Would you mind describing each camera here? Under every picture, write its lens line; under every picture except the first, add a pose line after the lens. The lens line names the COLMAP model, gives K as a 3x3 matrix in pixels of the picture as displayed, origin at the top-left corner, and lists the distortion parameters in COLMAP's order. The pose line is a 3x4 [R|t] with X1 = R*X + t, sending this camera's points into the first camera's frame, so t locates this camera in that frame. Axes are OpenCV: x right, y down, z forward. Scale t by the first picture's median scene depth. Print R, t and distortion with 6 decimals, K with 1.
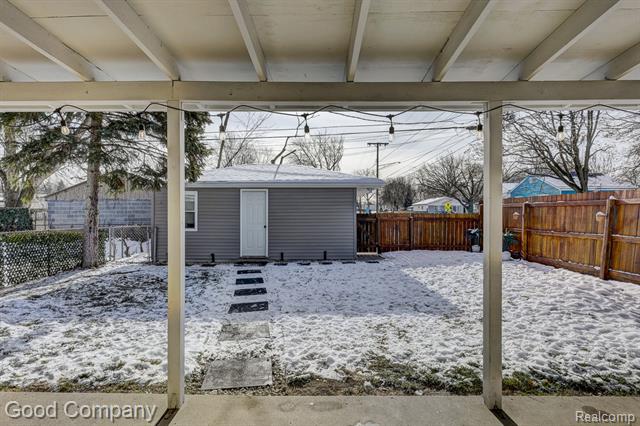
lens RADIAL K [[333.9, 0, 320.0], [0, 333.9, 213.9], [0, 0, 1]] dist [0.003604, 0.000403]
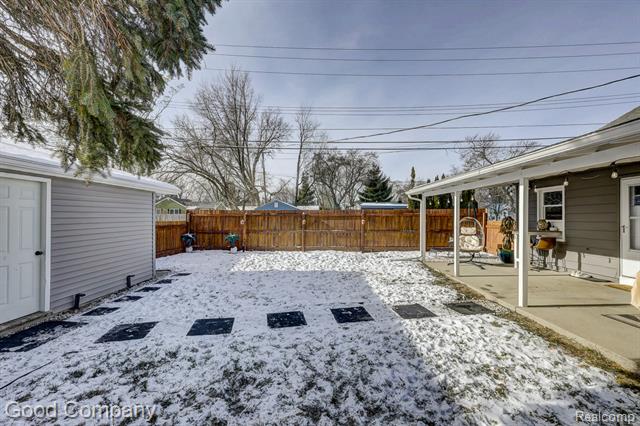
lens RADIAL K [[269.7, 0, 316.9], [0, 269.7, 213.1], [0, 0, 1]] dist [0.000720, -0.000307]
pose [[-0.001960, 0.014112, 0.999899, -0.723579], [-0.003799, 0.999893, -0.014119, -0.022615], [-0.999991, -0.003826, -0.001906, 0.747770]]
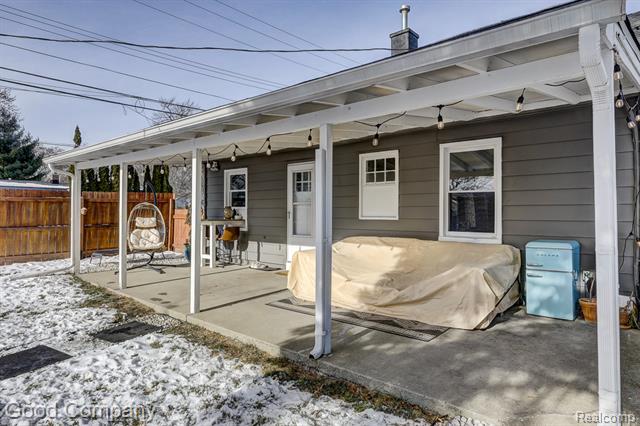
lens RADIAL K [[379.2, 0, 319.0], [0, 379.2, 212.3], [0, 0, 1]] dist [-0.001842, 0.000957]
pose [[-0.771930, -0.005520, 0.635683, -0.711084], [-0.004838, 0.999984, 0.002808, -0.004269], [-0.635689, -0.000908, -0.771945, 0.664036]]
